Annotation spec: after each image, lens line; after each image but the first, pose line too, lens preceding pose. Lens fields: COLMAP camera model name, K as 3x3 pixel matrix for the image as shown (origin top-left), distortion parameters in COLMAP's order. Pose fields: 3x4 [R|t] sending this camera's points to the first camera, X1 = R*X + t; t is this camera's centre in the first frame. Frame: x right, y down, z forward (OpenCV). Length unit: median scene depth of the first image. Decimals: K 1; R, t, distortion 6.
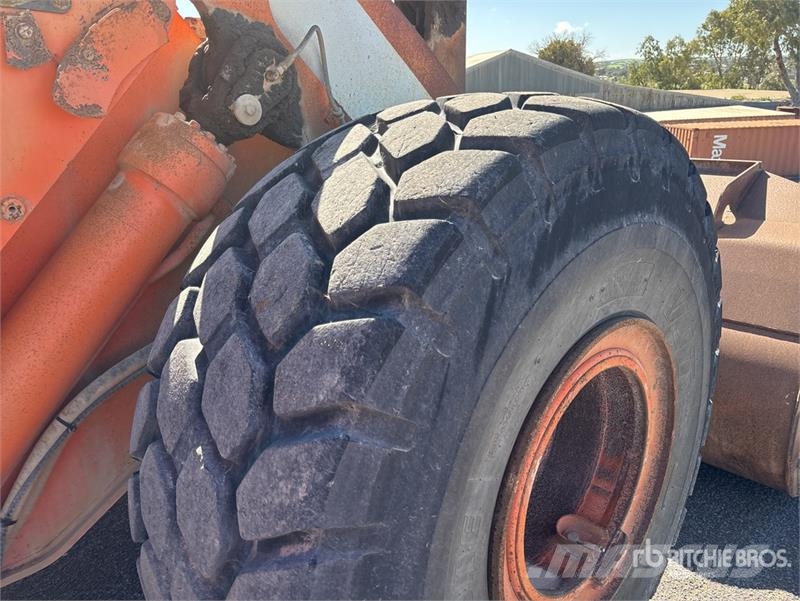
lens RADIAL K [[604.4, 0, 402.0], [0, 604.4, 303.3], [0, 0, 1]] dist [0.055643, -0.063156]
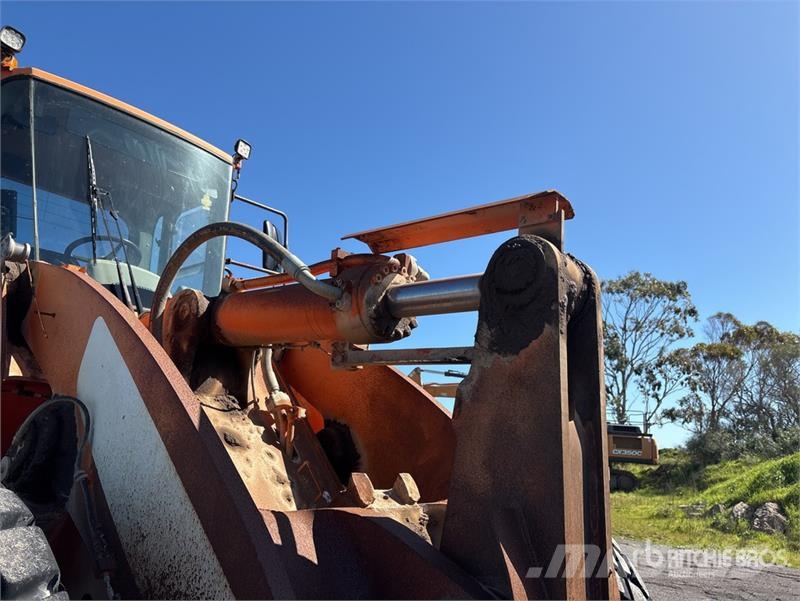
lens RADIAL K [[604.4, 0, 400.5], [0, 604.4, 316.2], [0, 0, 1]] dist [0.055643, -0.063156]
pose [[0.100826, -0.204622, -0.973634, 1.393559], [-0.319365, 0.920175, -0.226460, -0.725352], [0.942253, 0.333778, 0.027429, 2.030846]]
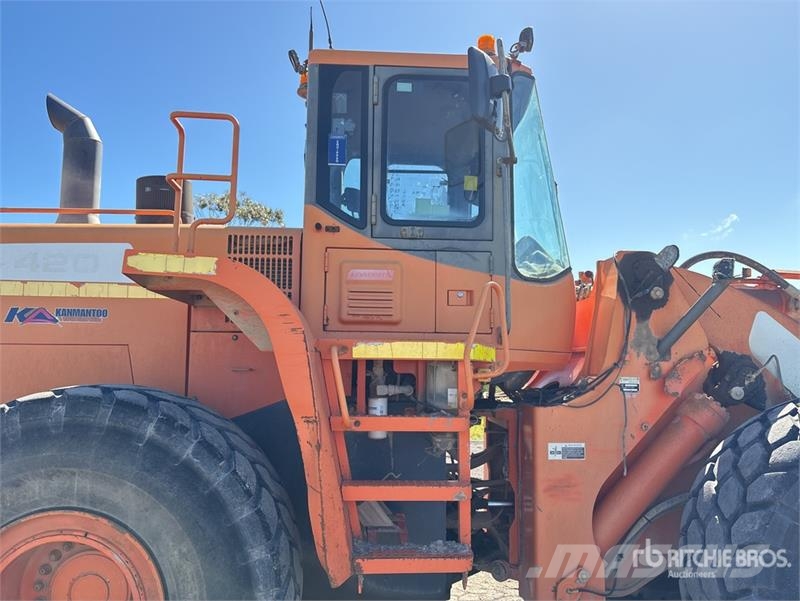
lens RADIAL K [[604.4, 0, 404.6], [0, 604.4, 311.3], [0, 0, 1]] dist [0.055643, -0.063156]
pose [[0.755169, -0.048452, -0.653737, 0.391450], [-0.200155, 0.932598, -0.300331, 0.410606], [0.624226, 0.357649, 0.694571, -1.823697]]
